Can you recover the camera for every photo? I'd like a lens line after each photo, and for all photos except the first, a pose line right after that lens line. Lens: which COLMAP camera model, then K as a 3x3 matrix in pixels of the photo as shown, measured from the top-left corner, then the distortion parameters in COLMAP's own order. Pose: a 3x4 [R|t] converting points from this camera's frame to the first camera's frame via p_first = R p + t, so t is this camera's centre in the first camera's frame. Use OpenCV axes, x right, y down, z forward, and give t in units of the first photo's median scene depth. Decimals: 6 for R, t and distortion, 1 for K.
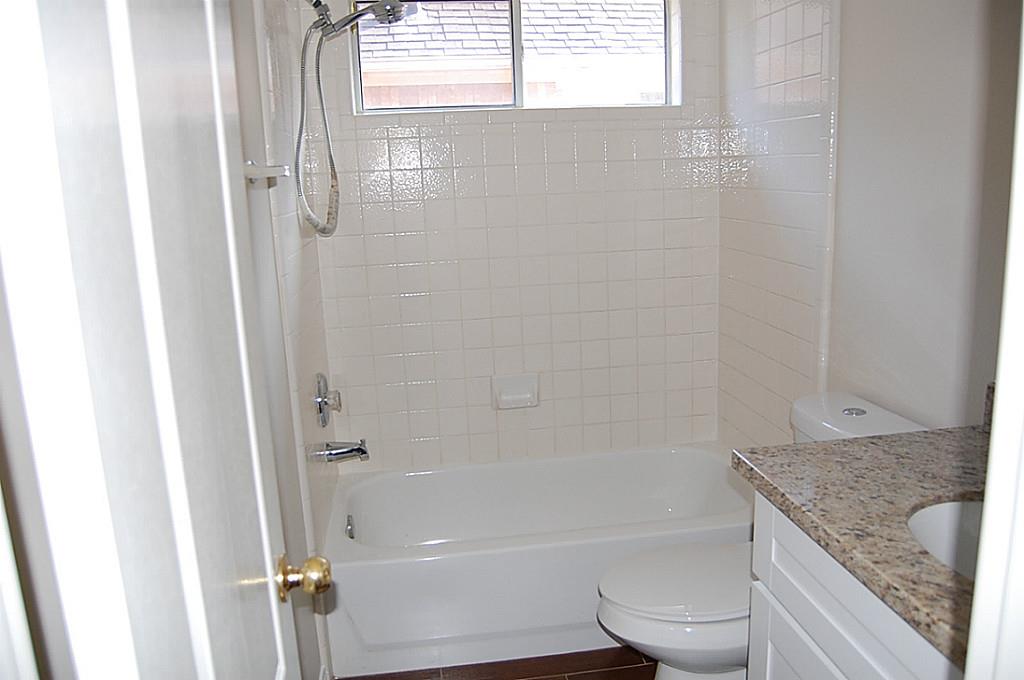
lens RADIAL K [[796.7, 0, 512.0], [0, 796.7, 340.0], [0, 0, 1]] dist [-0.071985, 0.007815]
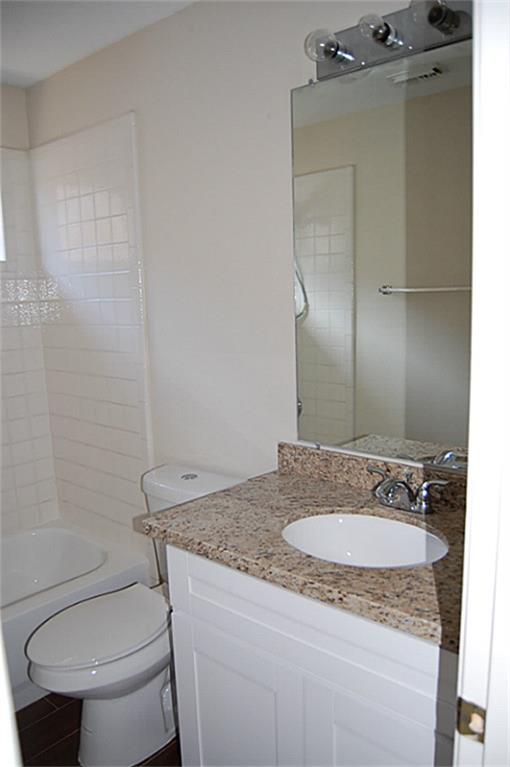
lens RADIAL K [[596.7, 0, 254.7], [0, 596.7, 402.4], [0, 0, 1]] dist [-0.071985, 0.007815]
pose [[0.758228, -0.100405, 0.644212, -0.240247], [0.133927, 0.990986, -0.003178, -0.036112], [-0.638086, 0.088687, 0.764840, 0.106532]]
